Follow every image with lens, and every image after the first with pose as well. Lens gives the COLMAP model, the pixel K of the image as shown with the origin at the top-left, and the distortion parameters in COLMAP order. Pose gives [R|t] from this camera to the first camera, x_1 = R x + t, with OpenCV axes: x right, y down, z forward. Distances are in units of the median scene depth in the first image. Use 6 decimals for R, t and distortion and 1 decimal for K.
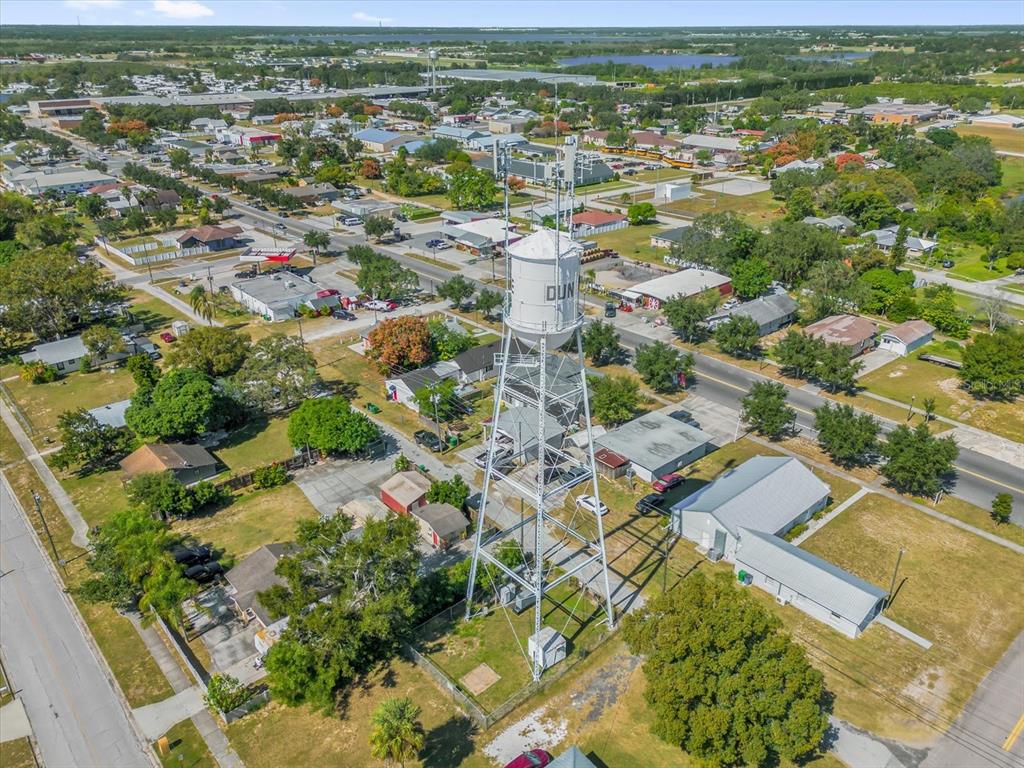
lens RADIAL K [[753.7, 0, 511.5], [0, 753.7, 382.7], [0, 0, 1]] dist [0.068582, -0.047033]
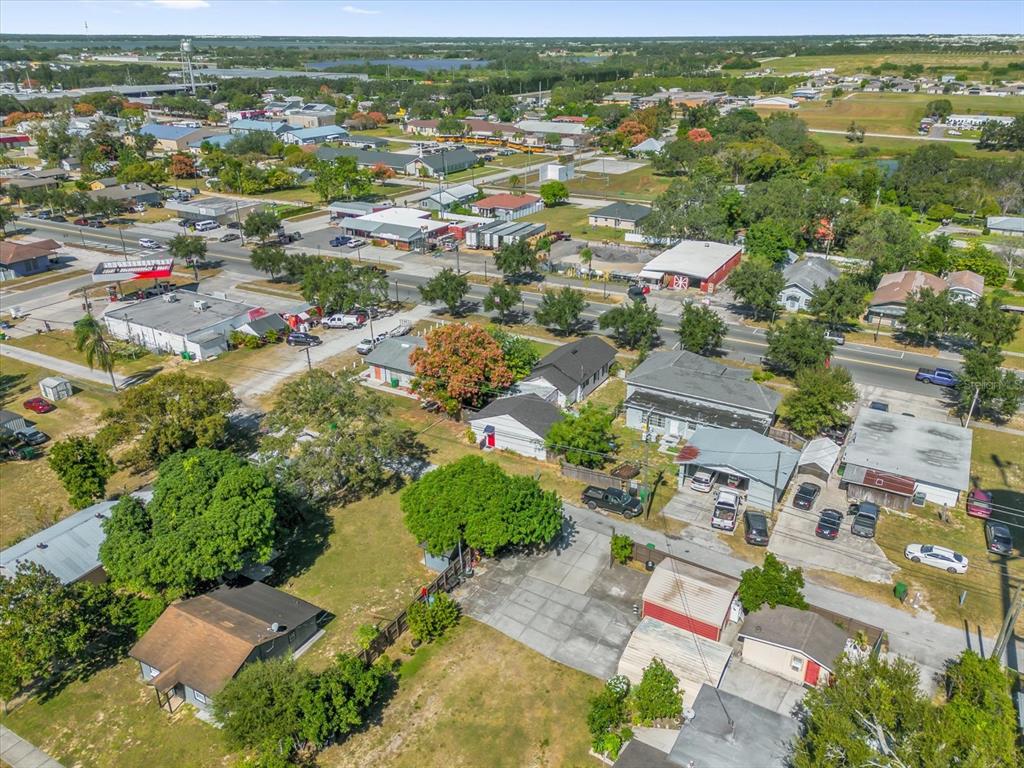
lens RADIAL K [[753.7, 0, 511.5], [0, 753.7, 382.7], [0, 0, 1]] dist [0.068582, -0.047033]
pose [[0.947361, -0.133281, 0.291106, -0.208974], [0.136669, 0.990578, 0.008760, -0.023913], [-0.289531, 0.031486, 0.956651, 0.224537]]
